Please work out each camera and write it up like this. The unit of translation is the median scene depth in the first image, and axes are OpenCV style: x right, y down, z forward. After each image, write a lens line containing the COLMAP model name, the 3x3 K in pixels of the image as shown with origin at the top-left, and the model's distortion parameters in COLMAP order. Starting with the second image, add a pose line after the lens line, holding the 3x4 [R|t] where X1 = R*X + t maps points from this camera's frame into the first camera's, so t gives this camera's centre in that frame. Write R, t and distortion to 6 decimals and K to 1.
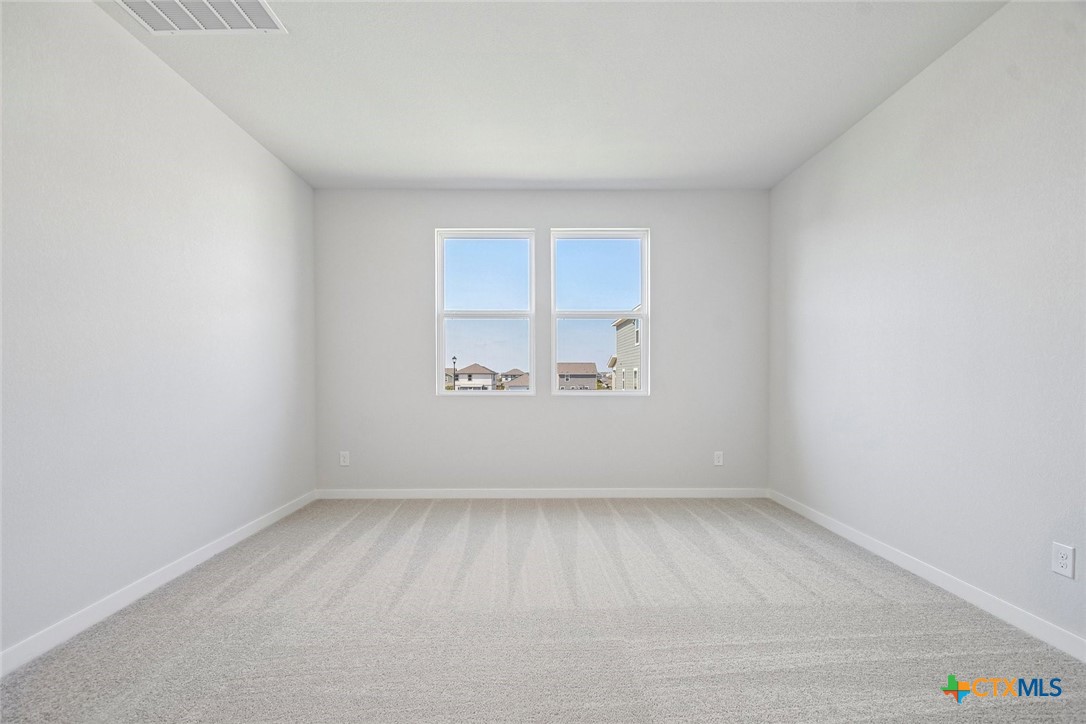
lens RADIAL K [[479.4, 0, 548.0], [0, 479.4, 380.8], [0, 0, 1]] dist [0.005634, -0.011446]
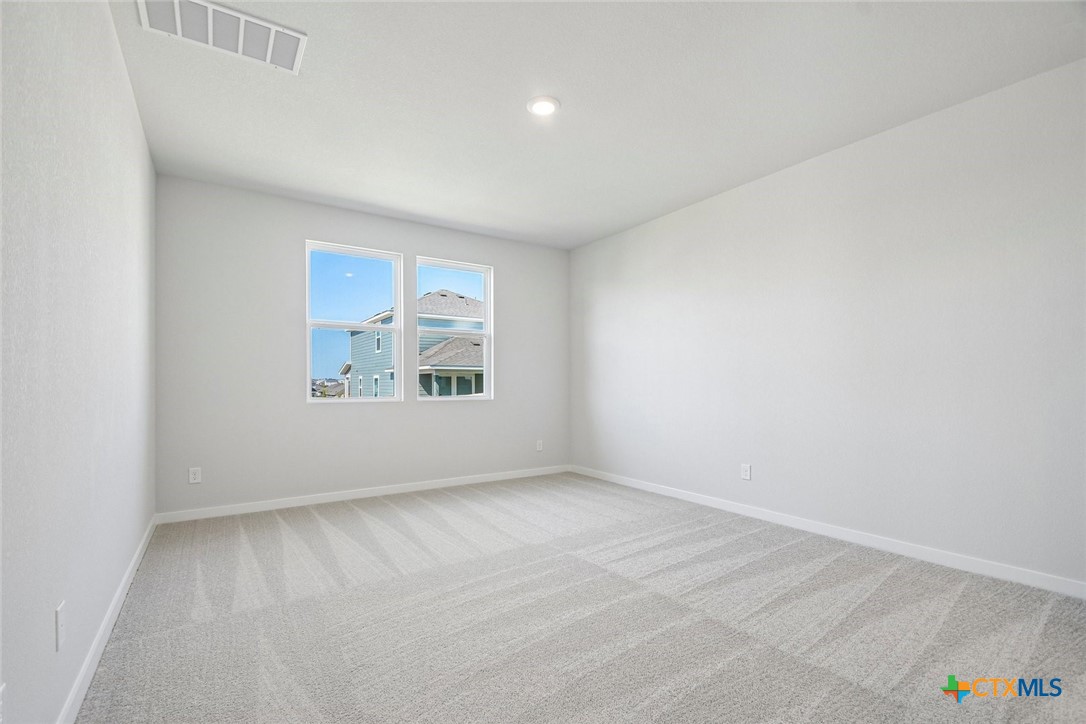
lens RADIAL K [[479.4, 0, 549.4], [0, 479.4, 383.5], [0, 0, 1]] dist [0.005634, -0.011446]
pose [[0.833942, -0.002262, 0.551847, -0.397702], [0.007425, 0.999947, -0.007121, -0.000709], [-0.551802, 0.010036, 0.833915, -0.141458]]
